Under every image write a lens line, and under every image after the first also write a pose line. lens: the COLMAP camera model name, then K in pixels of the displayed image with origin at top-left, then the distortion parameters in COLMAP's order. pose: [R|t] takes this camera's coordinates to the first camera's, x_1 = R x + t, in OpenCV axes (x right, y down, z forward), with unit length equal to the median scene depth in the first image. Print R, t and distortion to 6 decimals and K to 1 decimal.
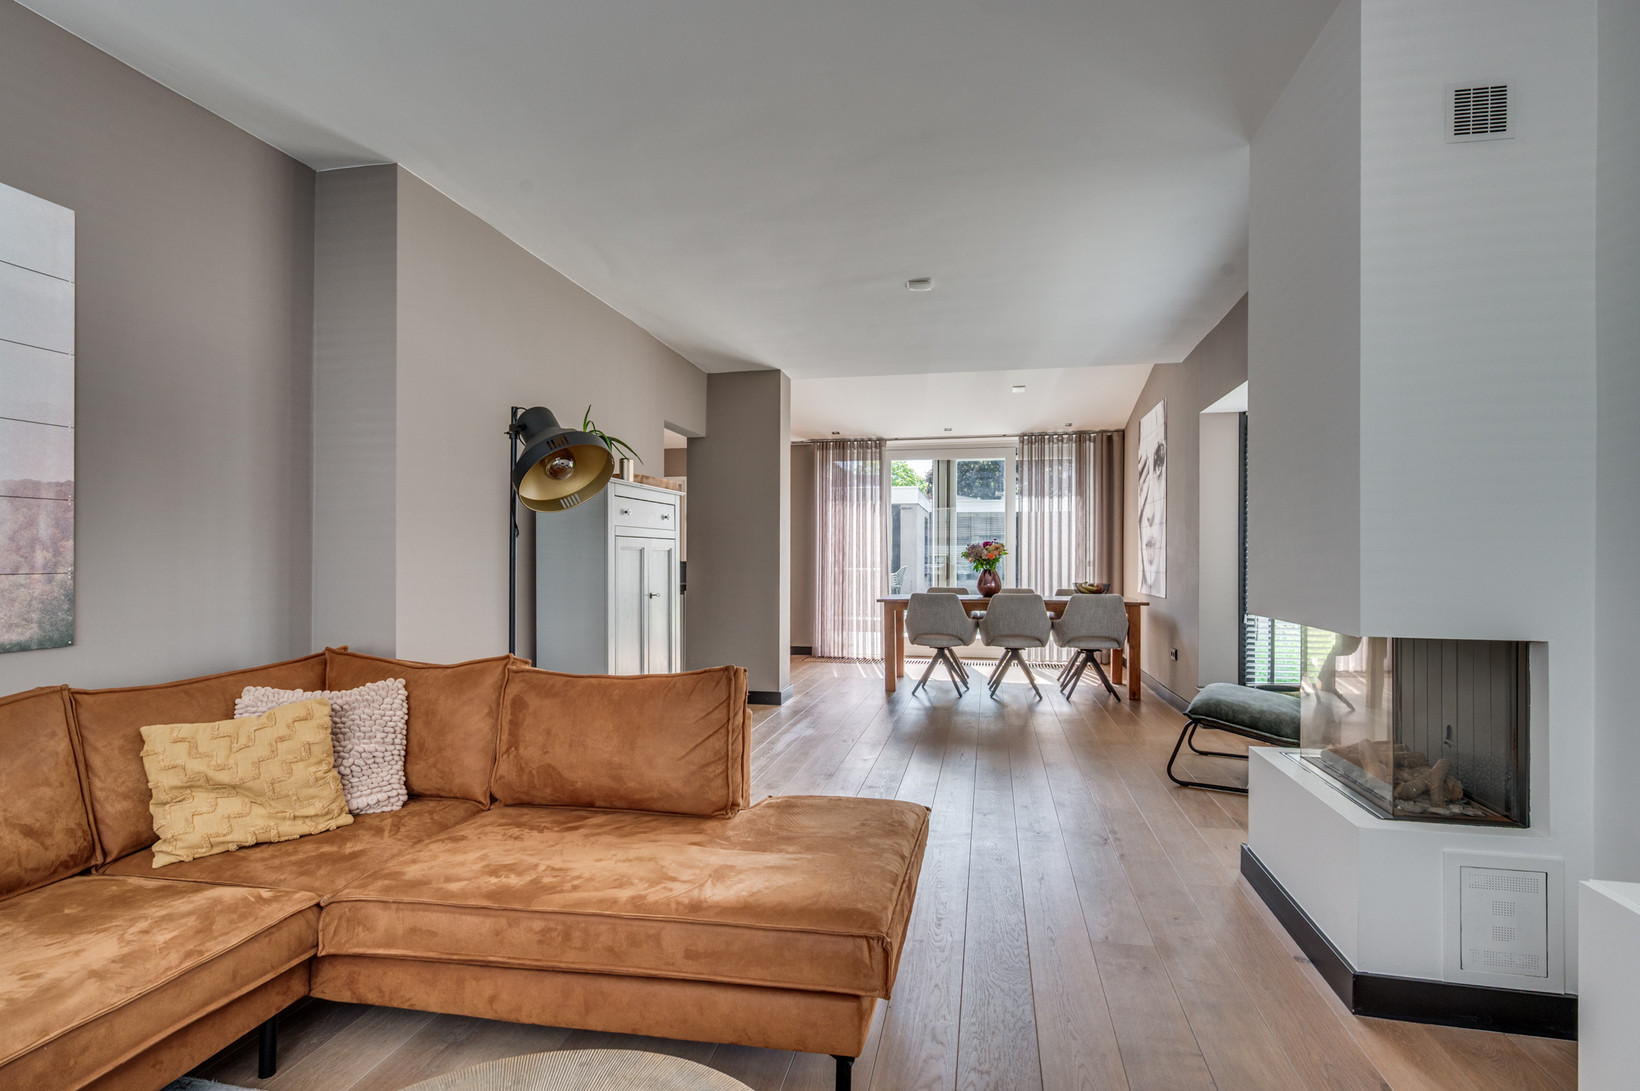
lens RADIAL K [[816.9, 0, 821.3], [0, 816.9, 555.1], [0, 0, 1]] dist [0.002830, 0.000202]
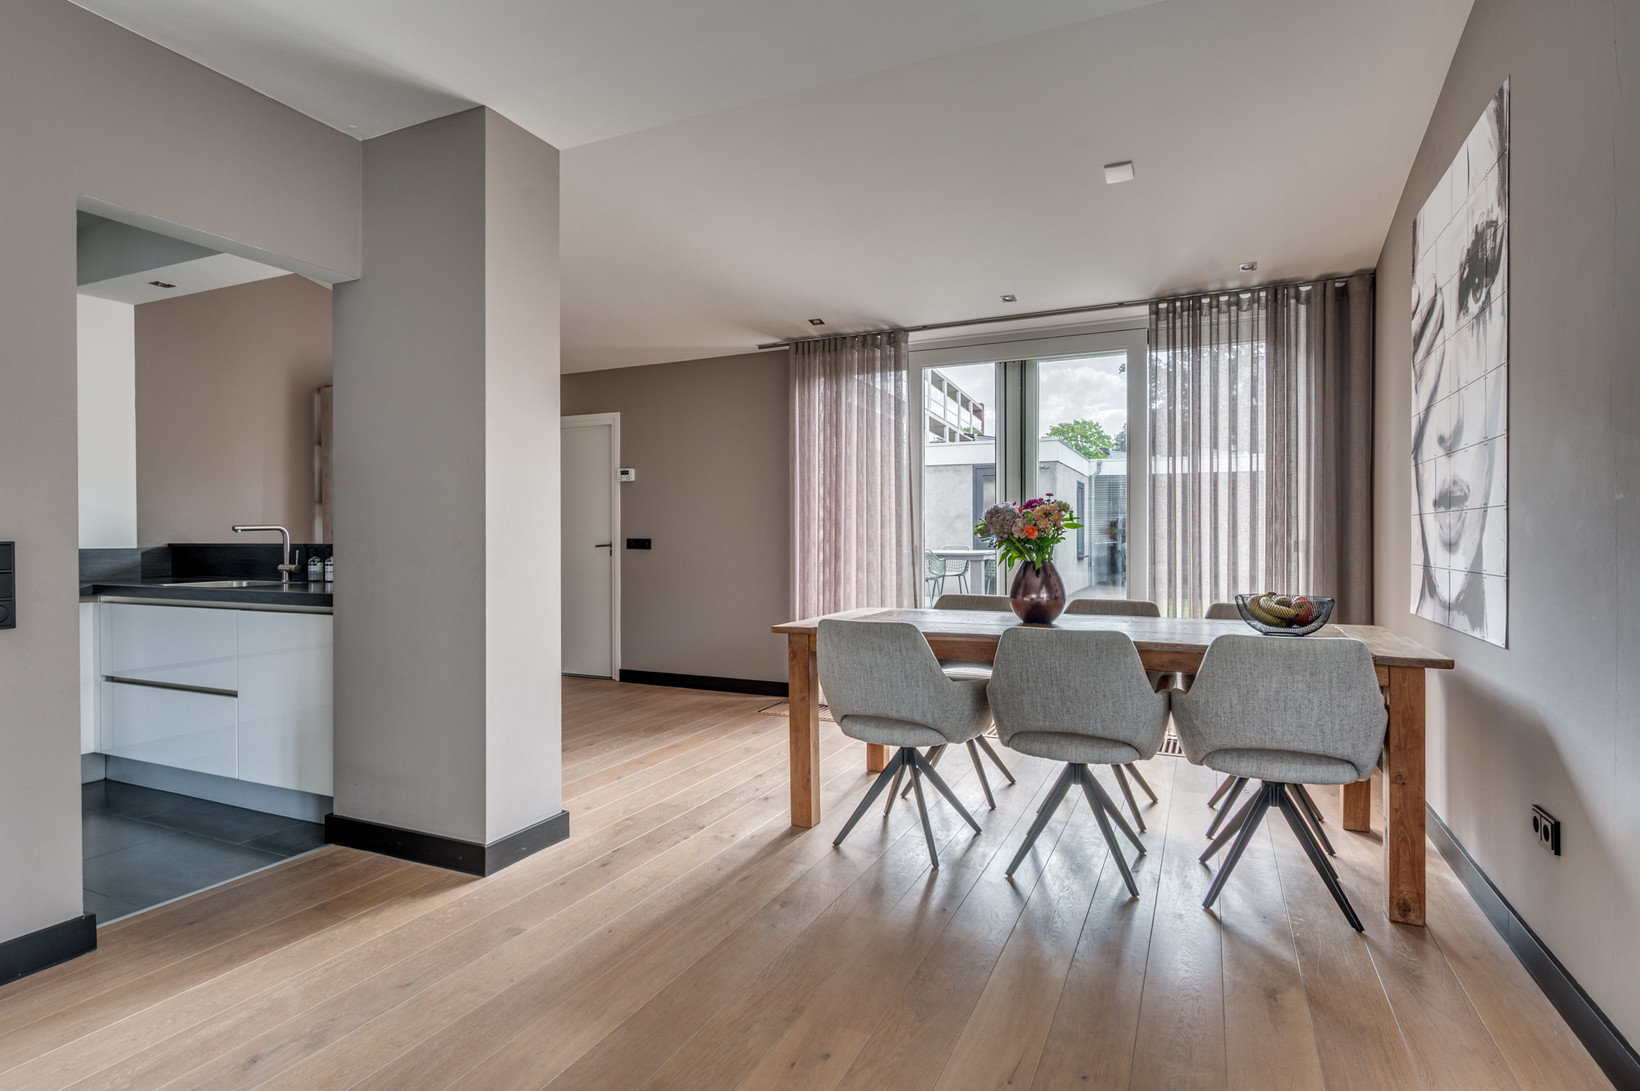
lens RADIAL K [[831.8, 0, 822.8], [0, 831.8, 538.7], [0, 0, 1]] dist [0.000606, -0.001355]
pose [[0.973464, -0.002802, -0.228825, 0.195923], [0.004396, 0.999970, 0.006455, 0.001439], [0.228800, -0.007289, 0.973446, 0.529184]]
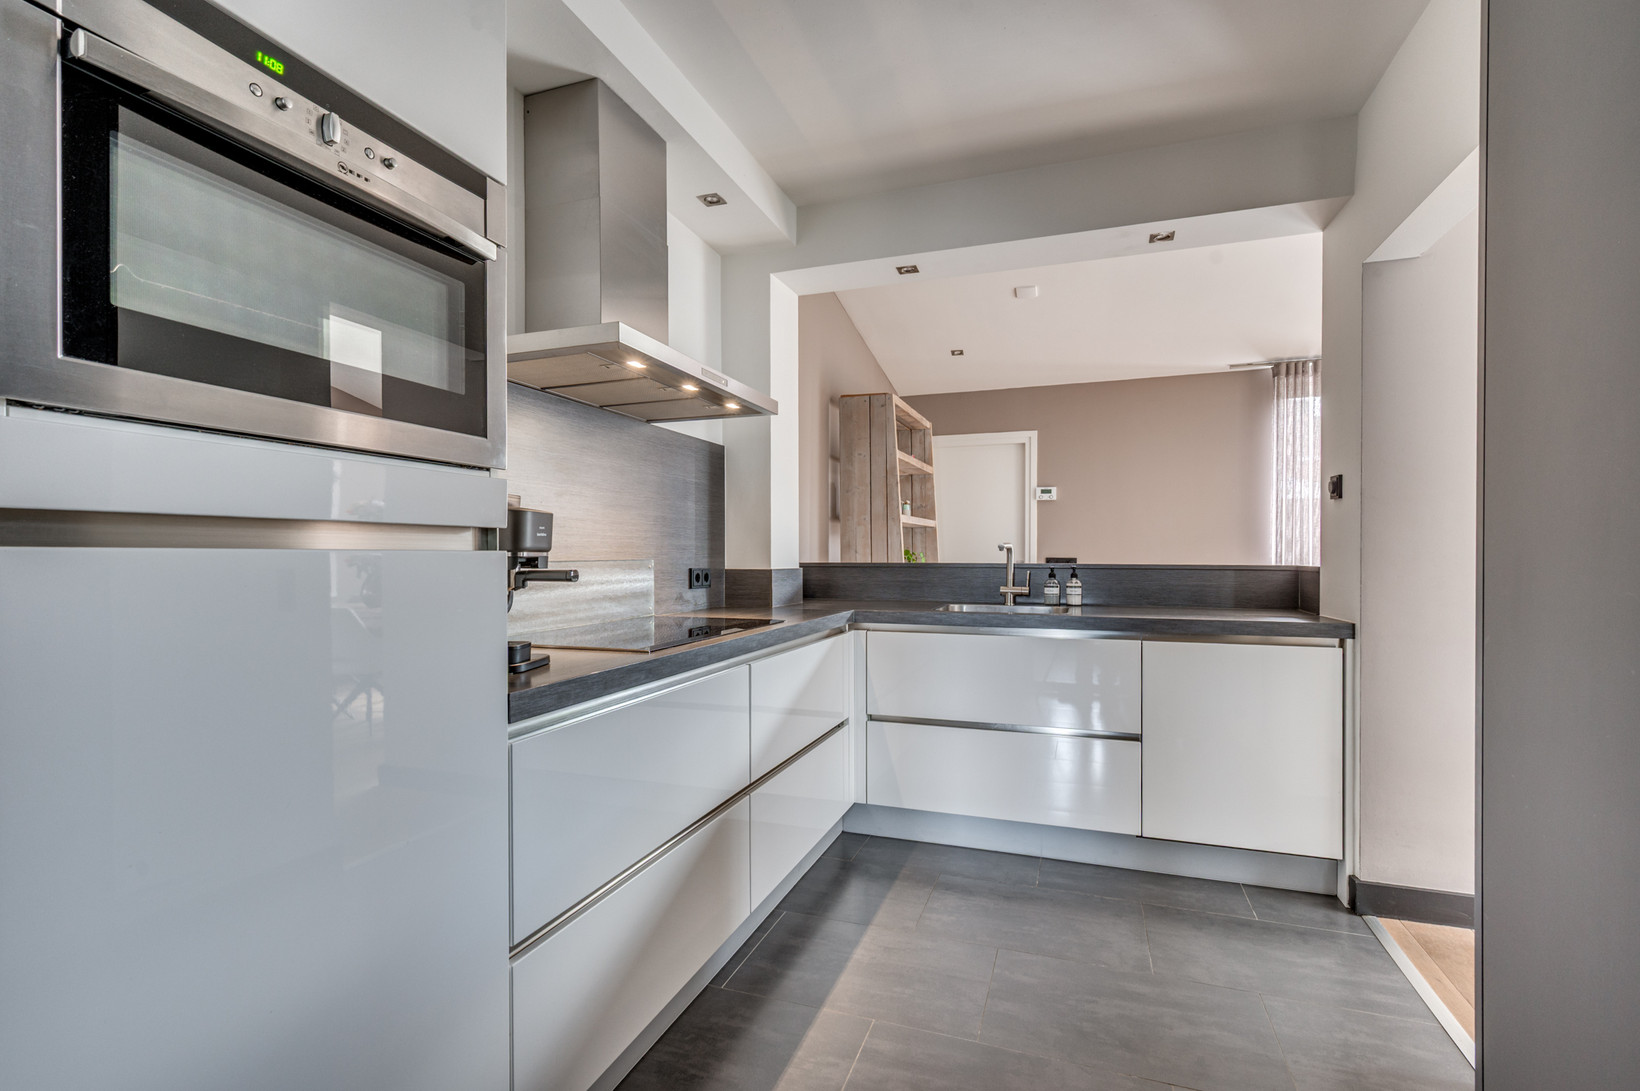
lens RADIAL K [[743.2, 0, 816.8], [0, 743.2, 554.8], [0, 0, 1]] dist [0.015912, 0.000123]
pose [[0.989814, 0.000466, -0.142366, -0.342011], [0.000269, 0.999987, 0.005142, -0.000961], [0.142366, -0.005128, 0.989801, 0.527414]]
